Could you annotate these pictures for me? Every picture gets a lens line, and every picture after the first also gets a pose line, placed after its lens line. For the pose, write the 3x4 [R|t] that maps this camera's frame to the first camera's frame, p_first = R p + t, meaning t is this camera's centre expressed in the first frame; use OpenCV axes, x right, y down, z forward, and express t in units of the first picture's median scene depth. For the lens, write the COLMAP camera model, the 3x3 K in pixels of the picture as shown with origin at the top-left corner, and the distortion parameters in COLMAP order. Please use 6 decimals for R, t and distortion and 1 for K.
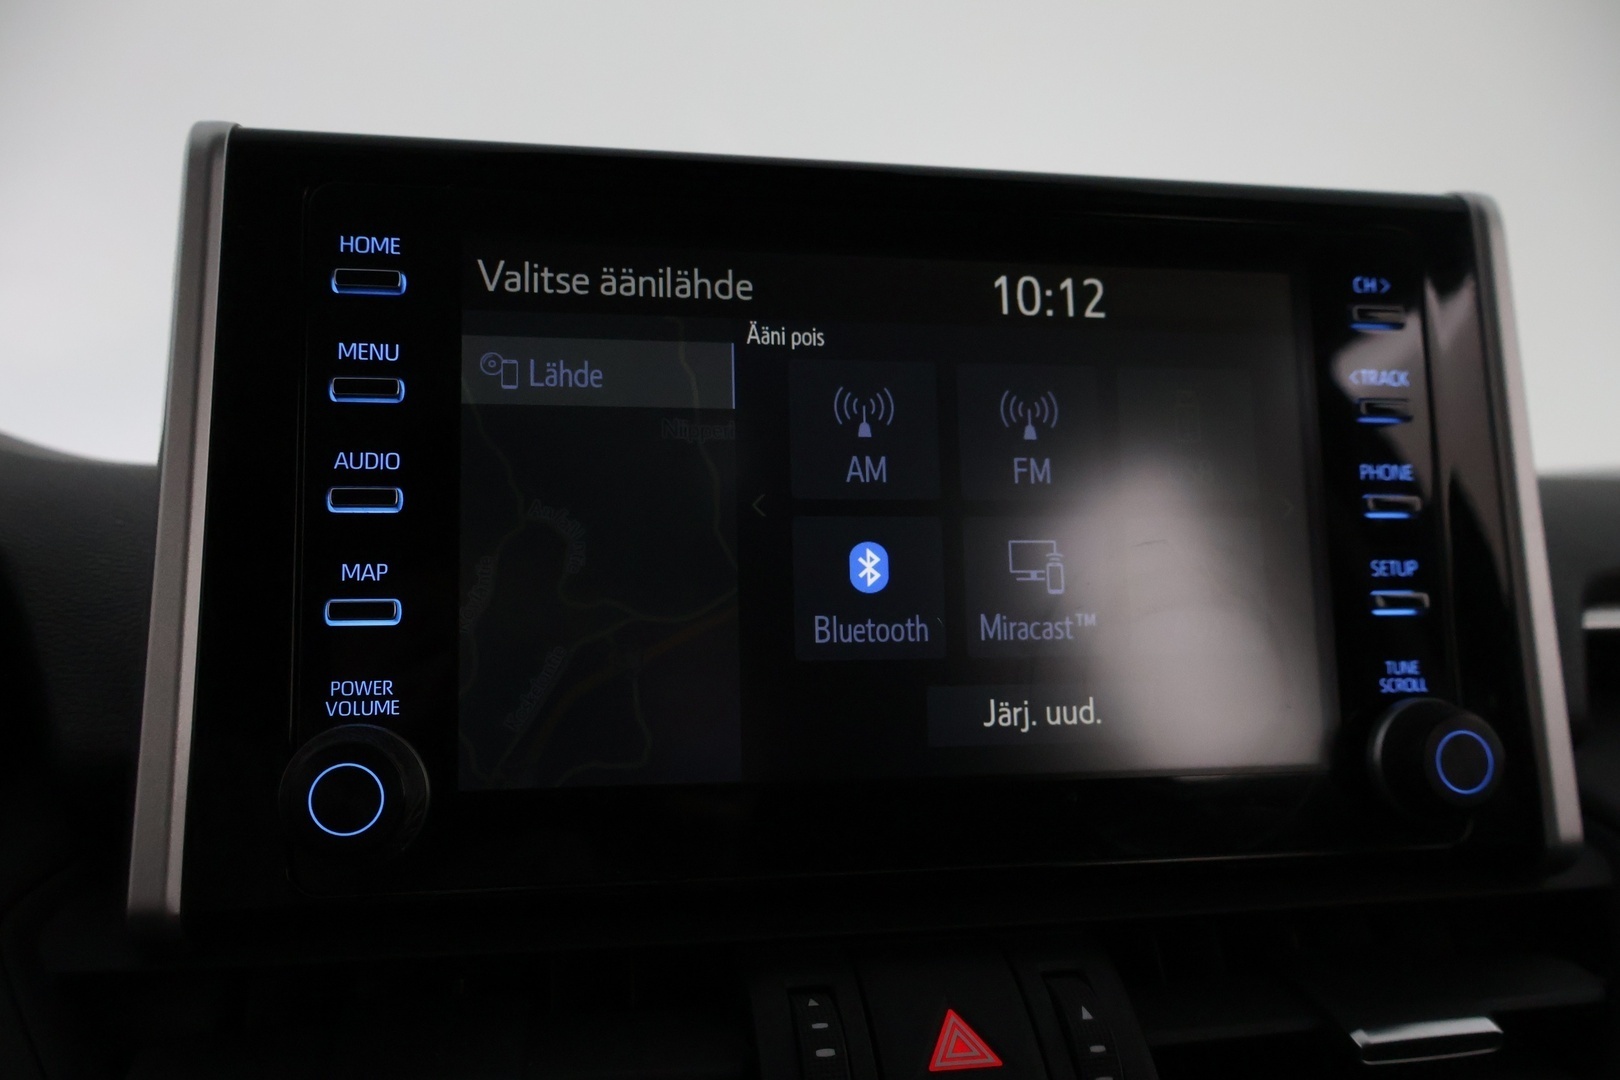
lens RADIAL K [[1358.1, 0, 805.5], [0, 1358.1, 539.9], [0, 0, 1]] dist [-0.001925, 0.004355]
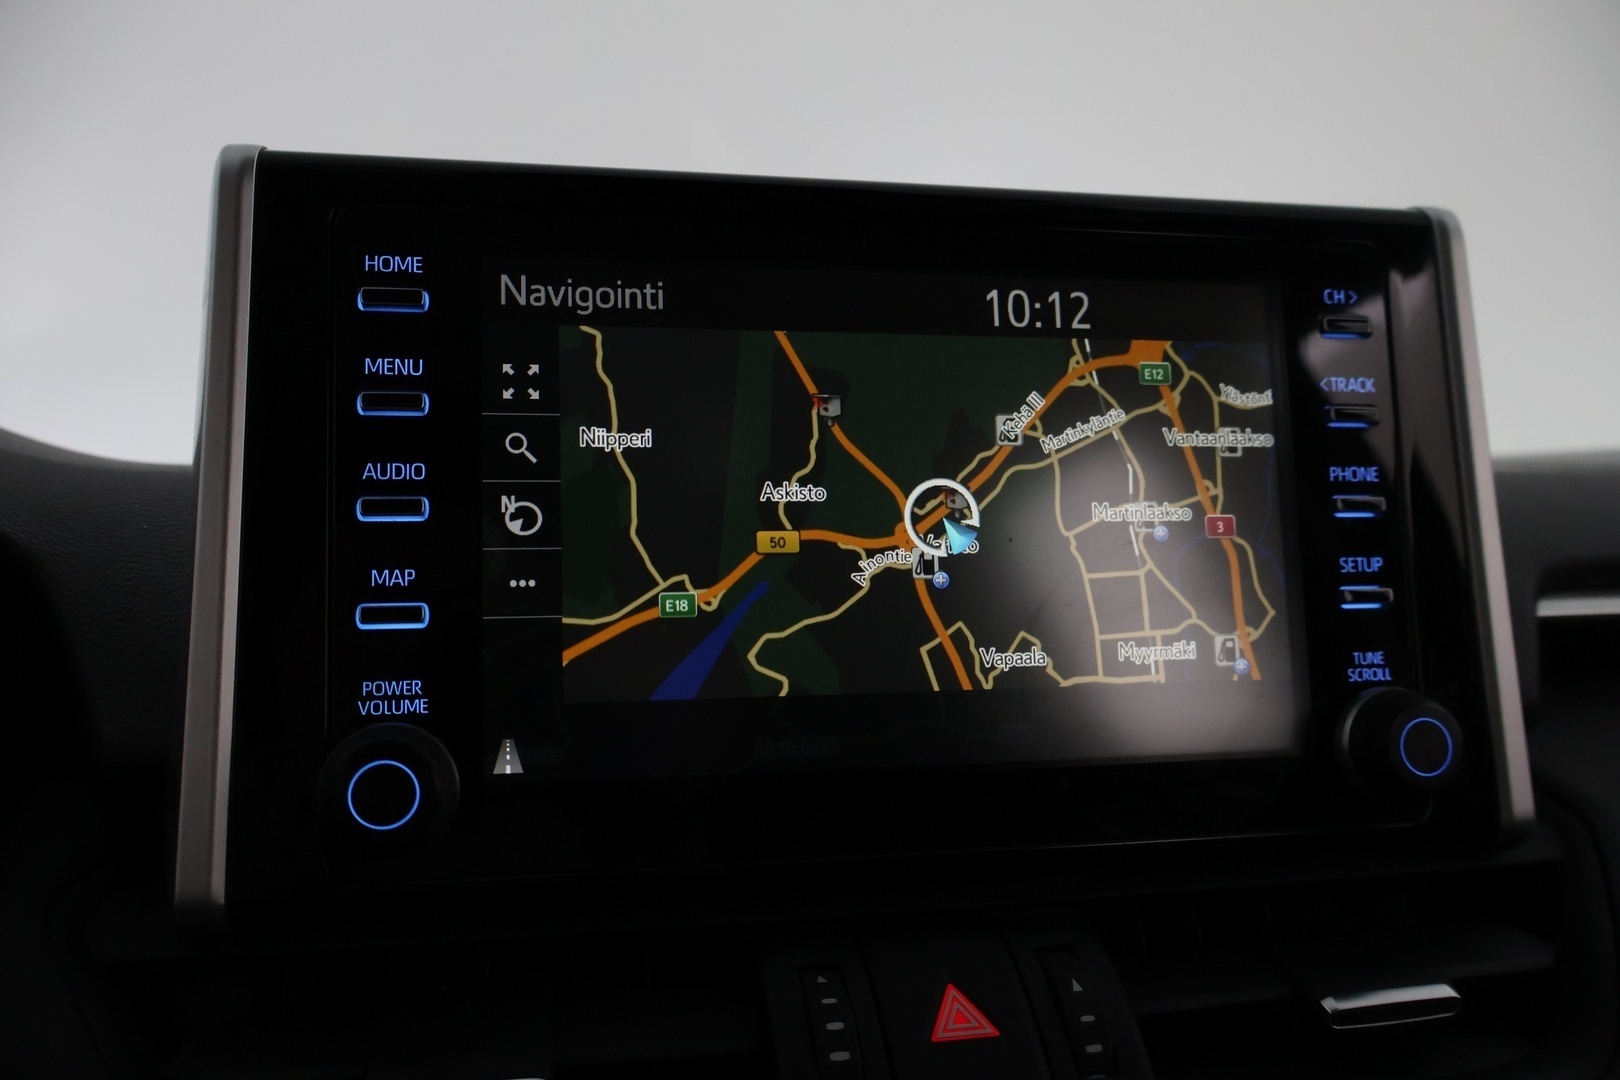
lens RADIAL K [[1358.1, 0, 812.2], [0, 1358.1, 535.1], [0, 0, 1]] dist [-0.001925, 0.004355]
pose [[0.999621, -0.005003, 0.027067, -0.027930], [0.004589, 0.999872, 0.015353, -0.023077], [-0.027141, -0.015223, 0.999516, -0.056949]]
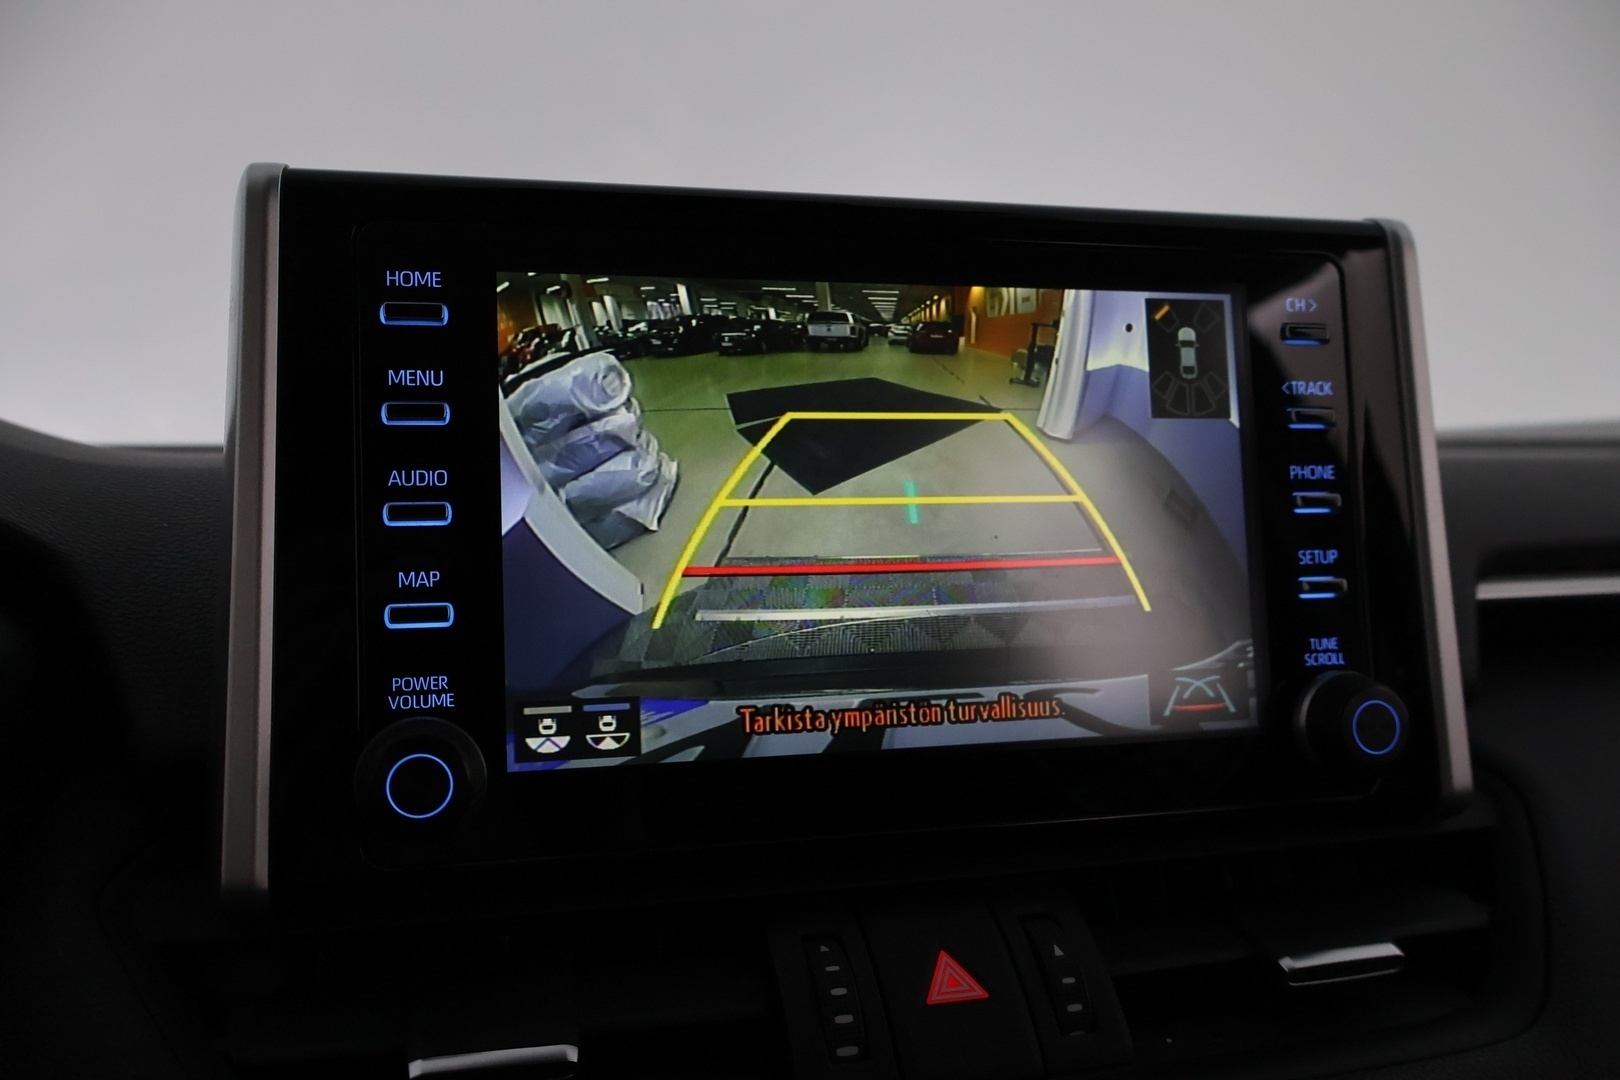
lens RADIAL K [[1358.1, 0, 815.6], [0, 1358.1, 538.3], [0, 0, 1]] dist [-0.001925, 0.004355]
pose [[0.997713, -0.009172, 0.066966, -0.072808], [0.005713, 0.998648, 0.051665, -0.063106], [-0.067350, -0.051164, 0.996417, -0.123109]]
